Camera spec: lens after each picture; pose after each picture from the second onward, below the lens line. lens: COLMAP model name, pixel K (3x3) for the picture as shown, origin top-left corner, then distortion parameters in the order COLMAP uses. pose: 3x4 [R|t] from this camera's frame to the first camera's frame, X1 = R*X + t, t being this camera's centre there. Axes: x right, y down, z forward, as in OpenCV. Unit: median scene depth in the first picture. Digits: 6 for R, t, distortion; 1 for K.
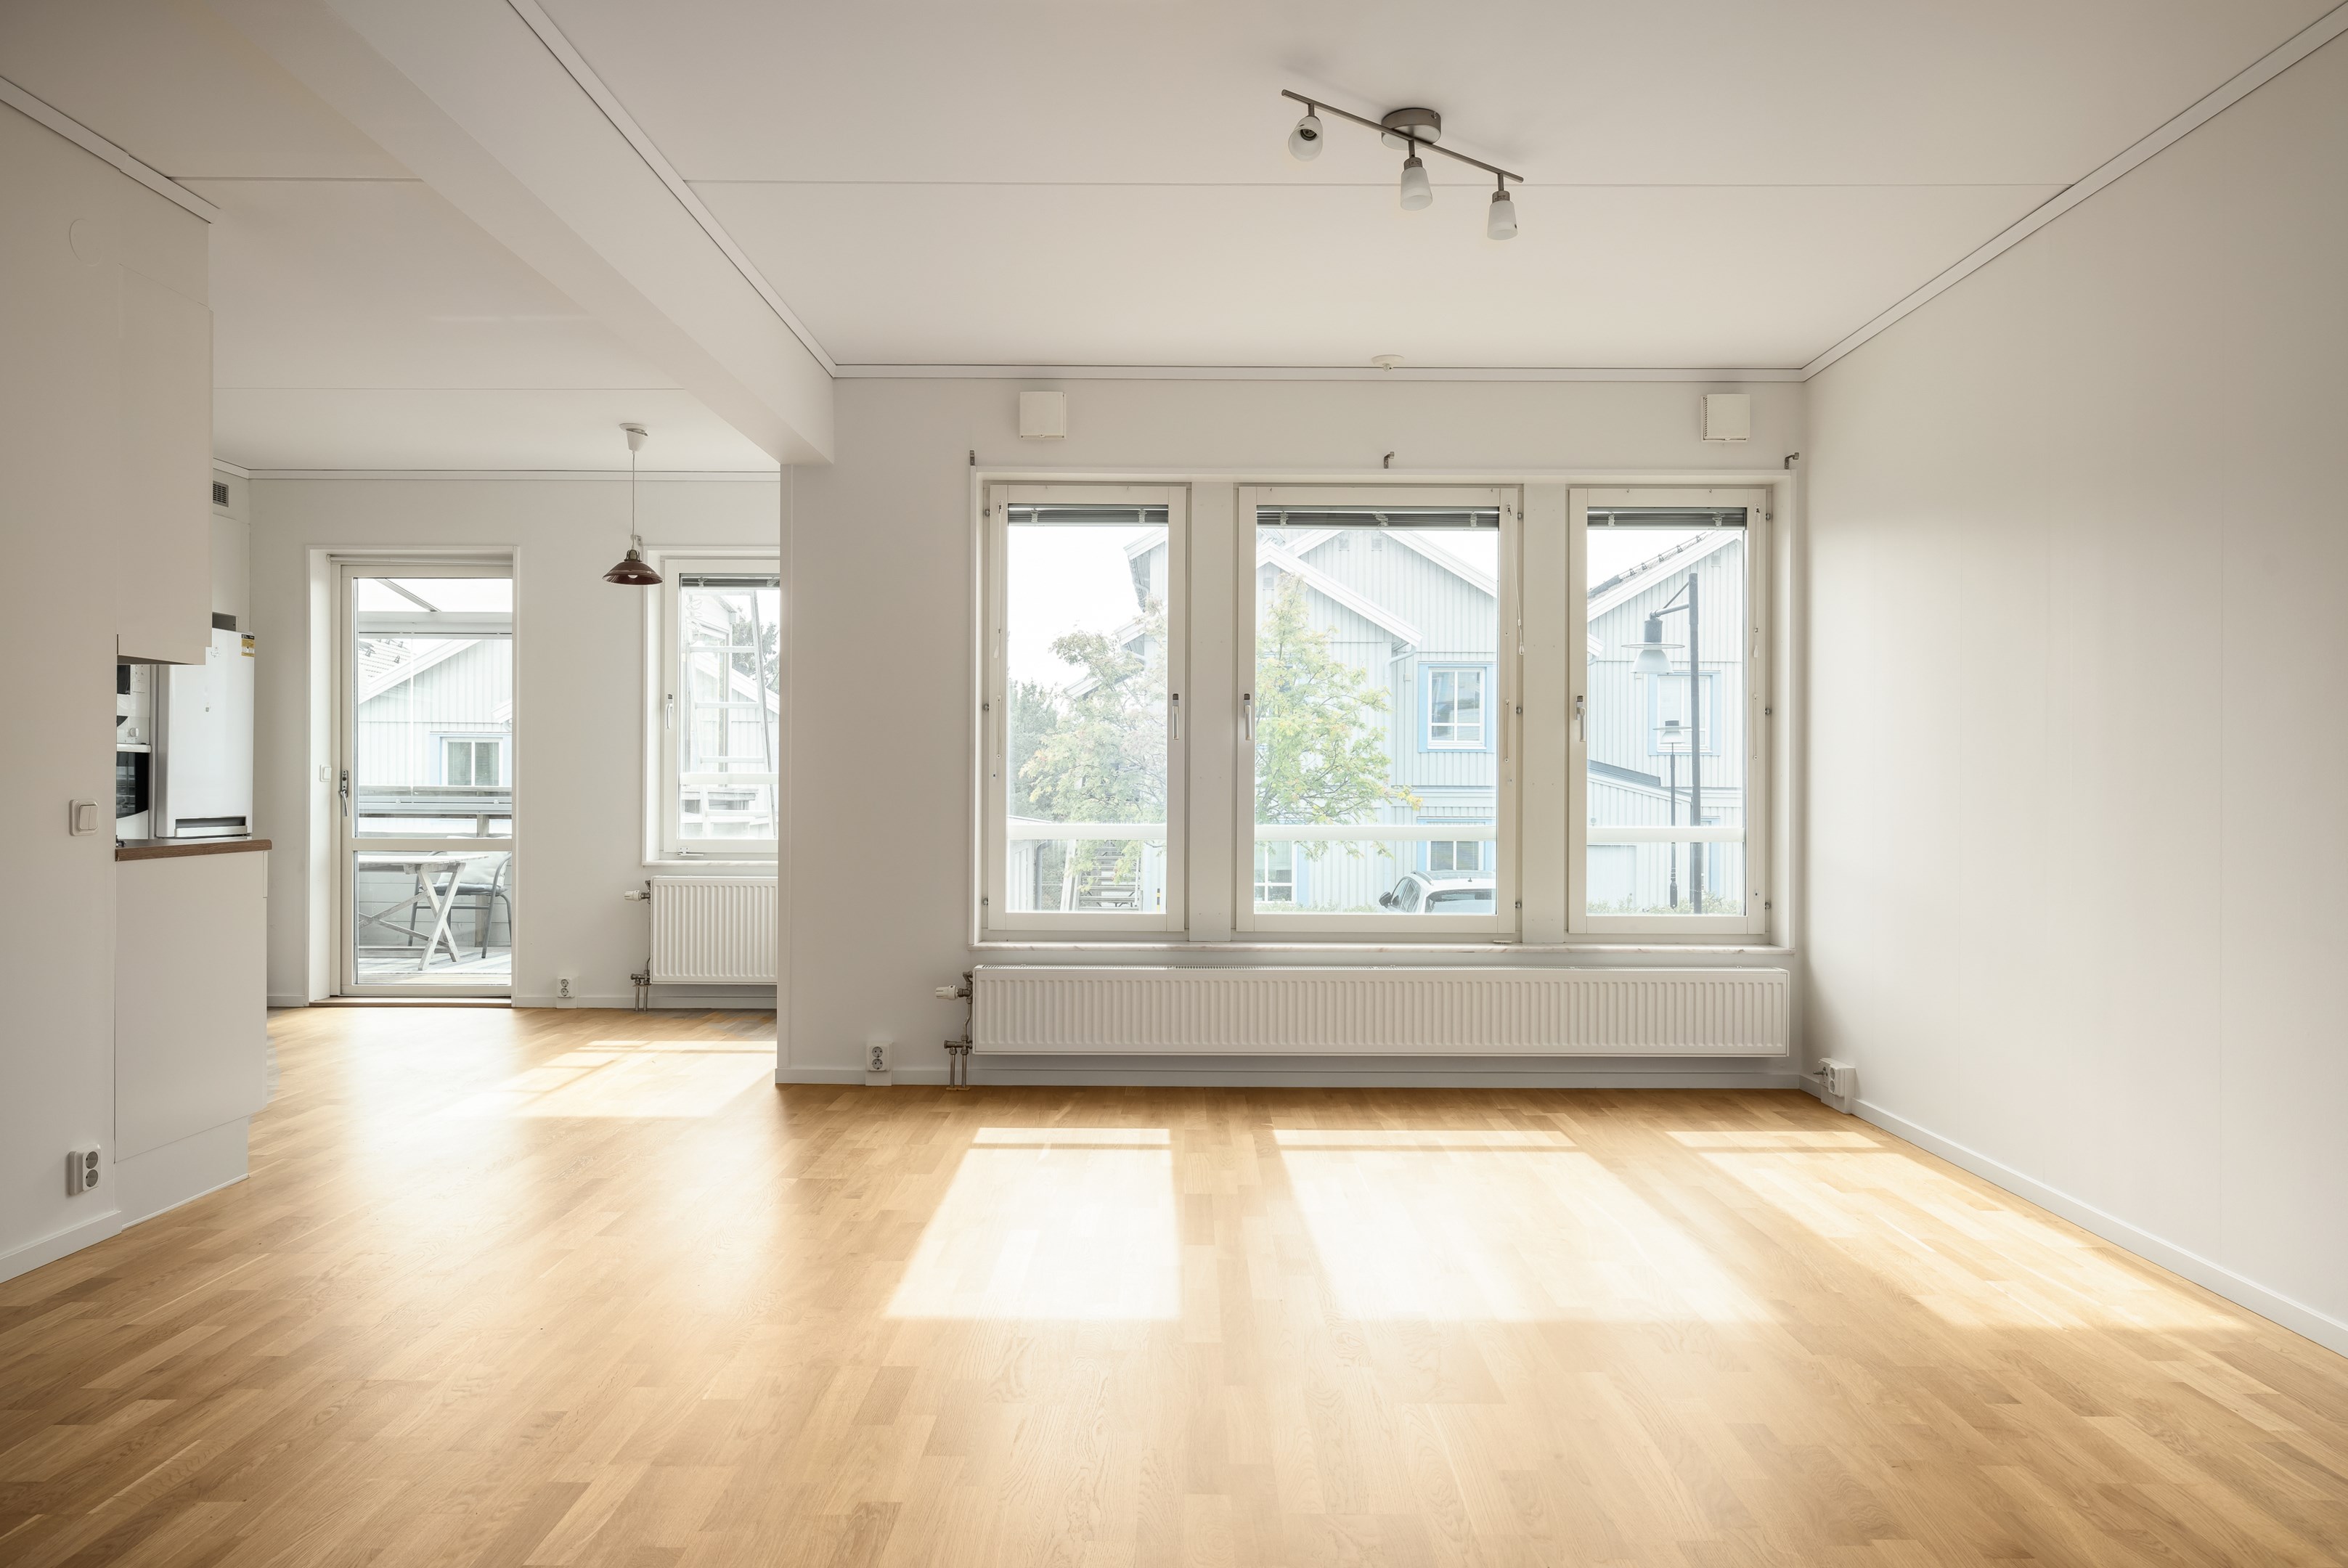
lens RADIAL K [[1490.2, 0, 1165.0], [0, 1490.2, 790.3], [0, 0, 1]] dist [0.000624, 0.001321]
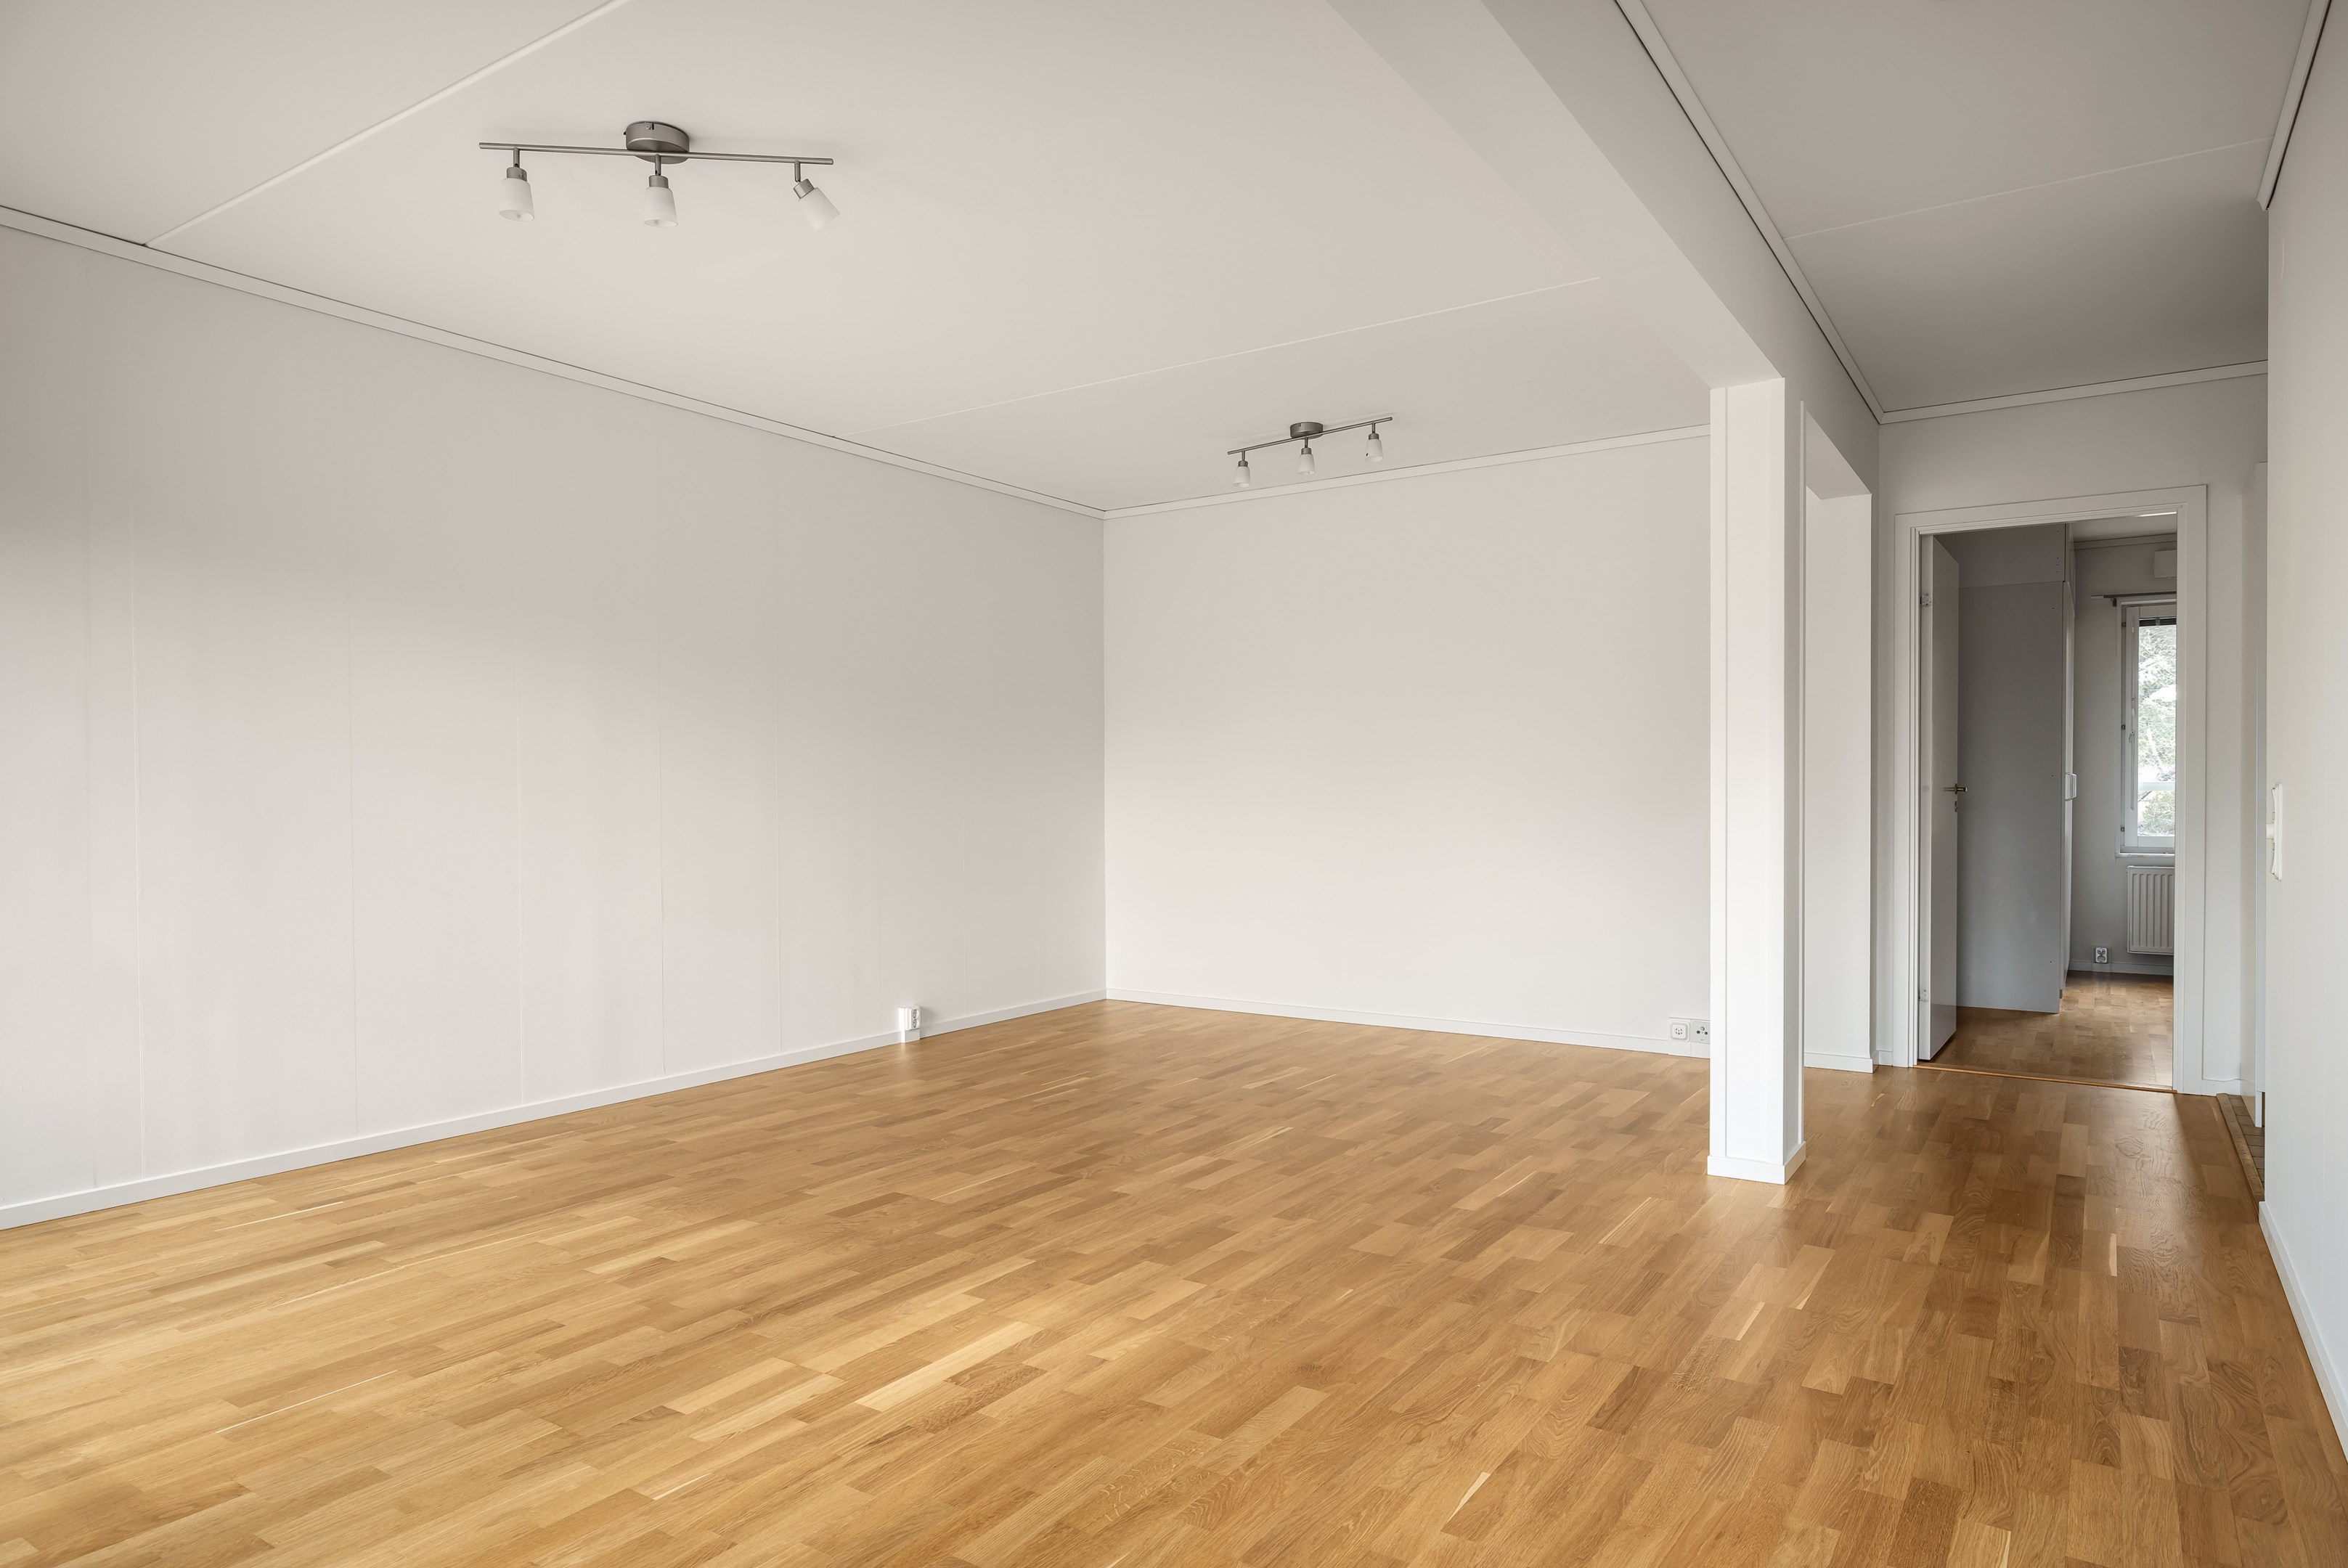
lens RADIAL K [[1406.2, 0, 1168.3], [0, 1406.2, 798.9], [0, 0, 1]] dist [-0.006114, 0.002748]
pose [[-0.832842, -0.002549, 0.553504, -0.302818], [0.001454, 0.999976, 0.006793, -0.005415], [-0.553508, 0.006462, -0.832819, 0.750041]]
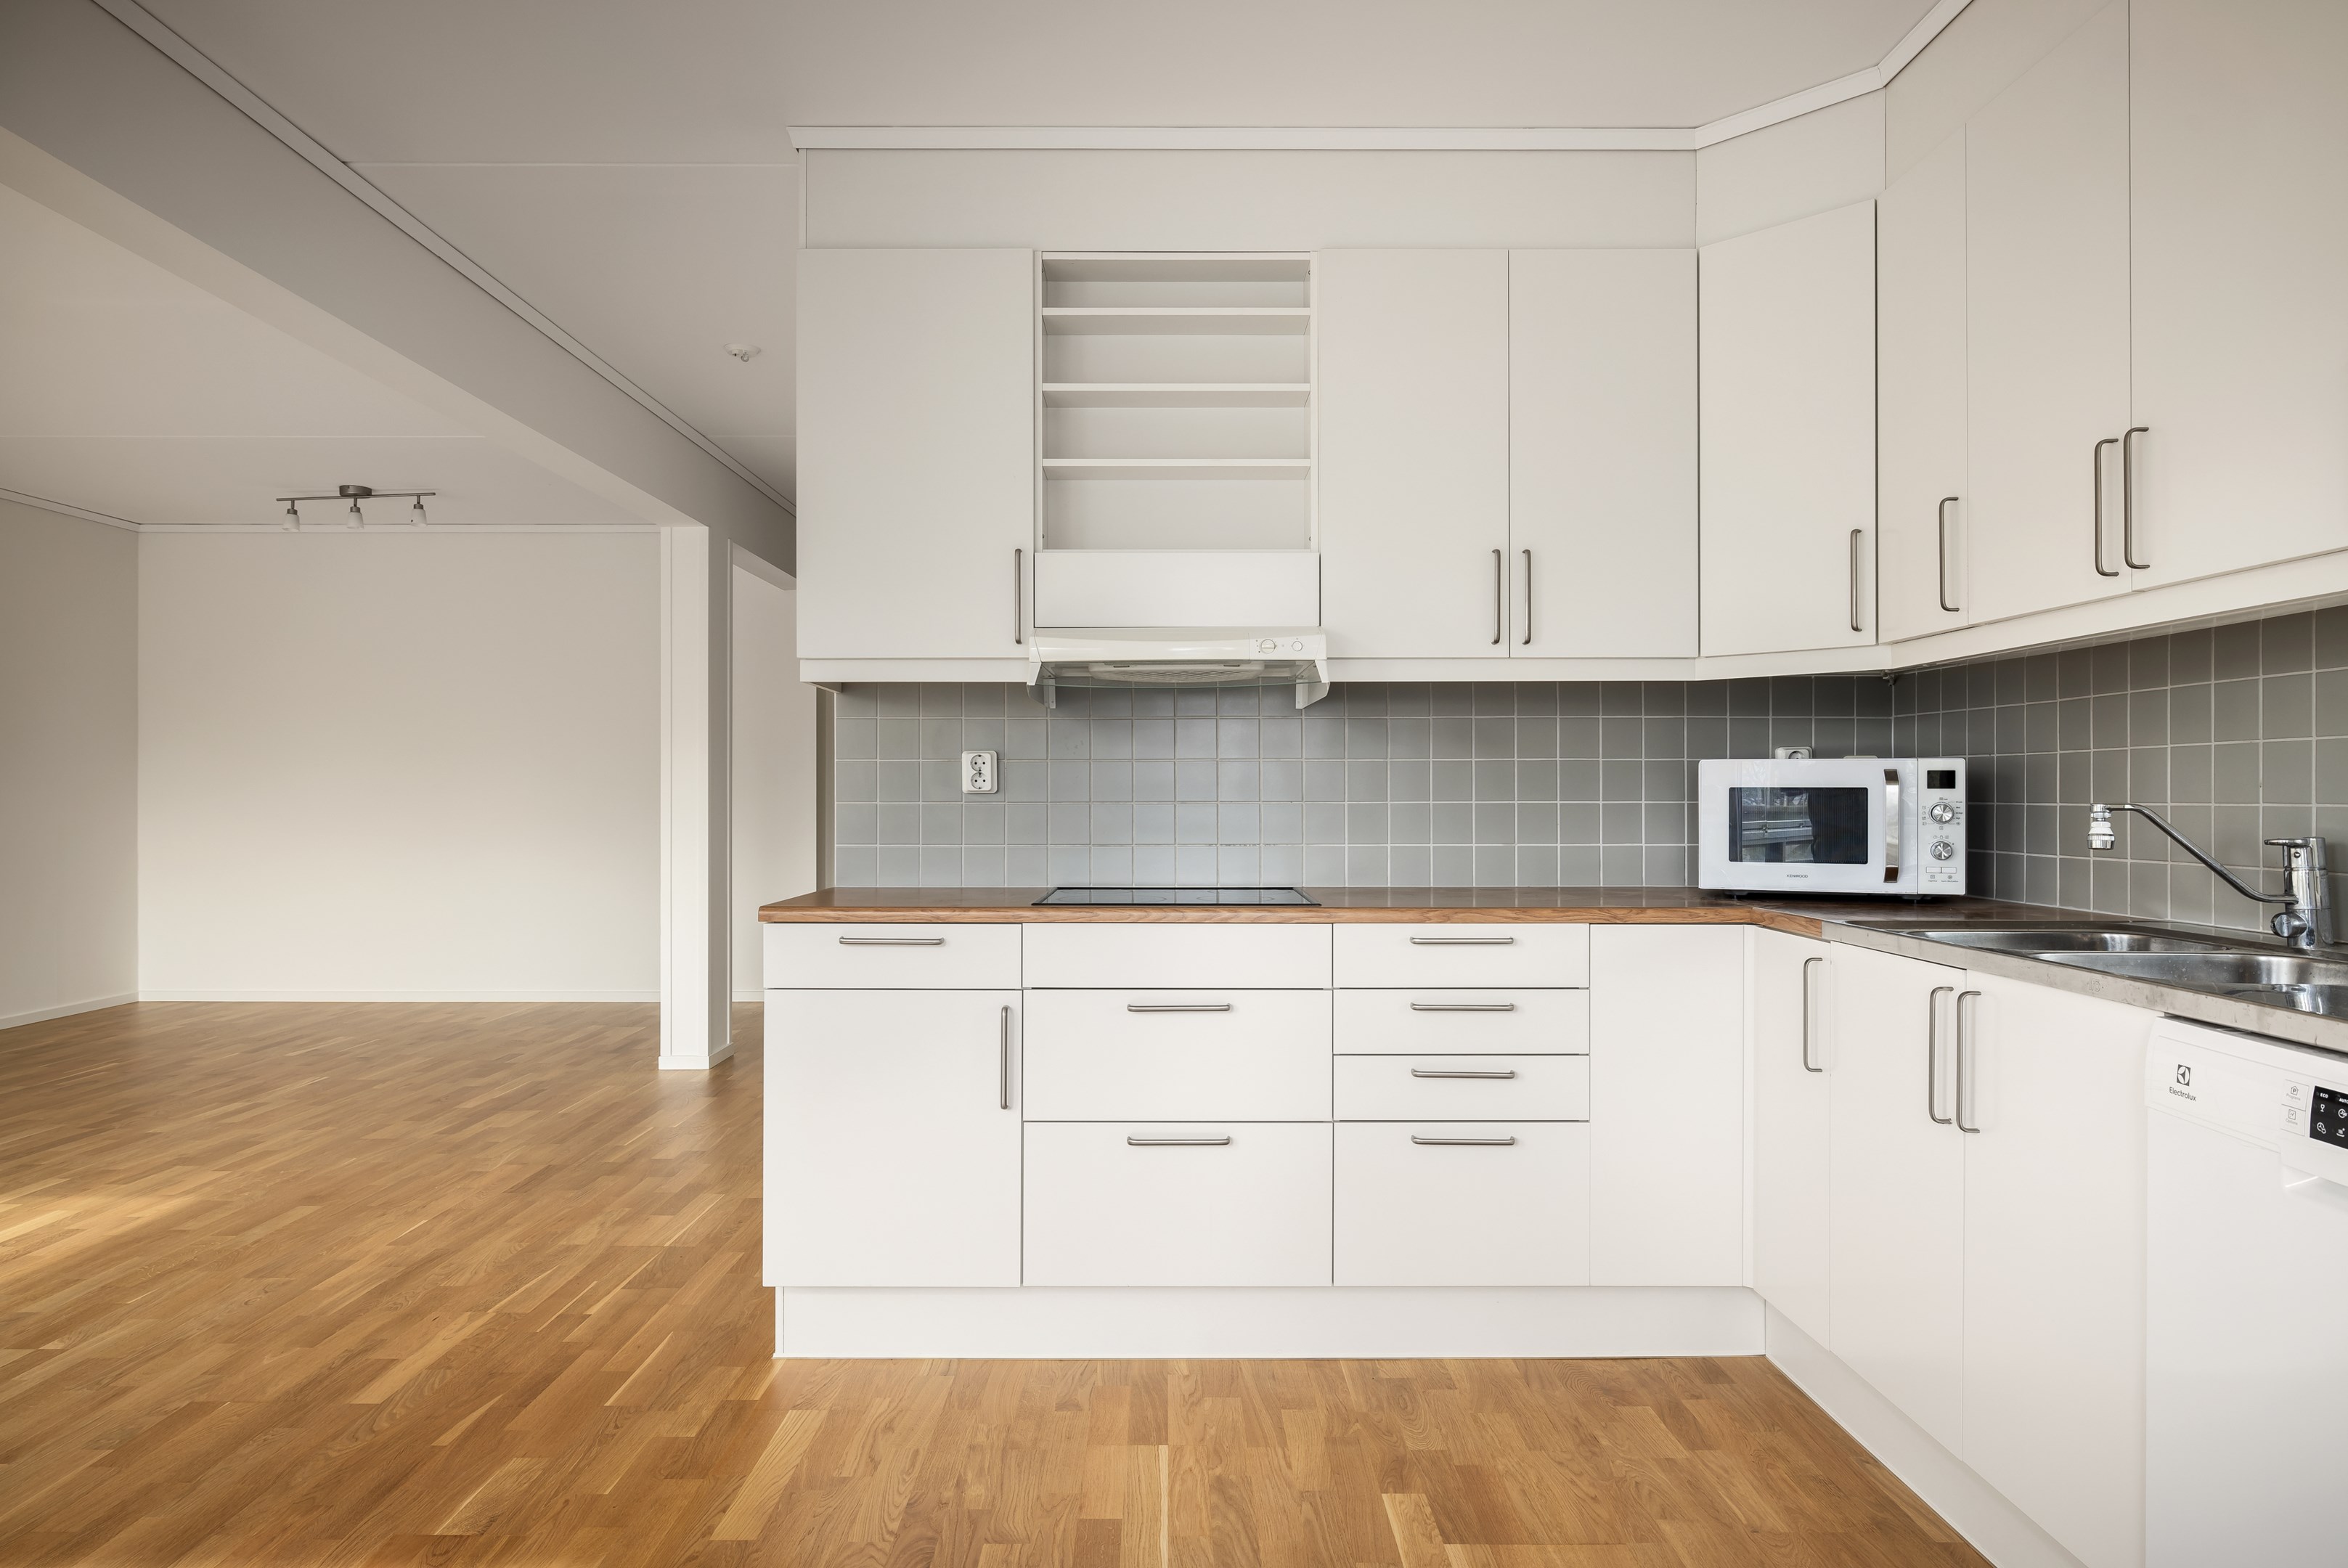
lens RADIAL K [[1406.2, 0, 1187.2], [0, 1406.2, 790.0], [0, 0, 1]] dist [-0.006114, 0.002748]
pose [[-0.999913, -0.005016, -0.012172, -0.463998], [-0.005020, 0.999987, 0.000262, -0.013745], [0.012171, 0.000323, -0.999926, 0.974237]]
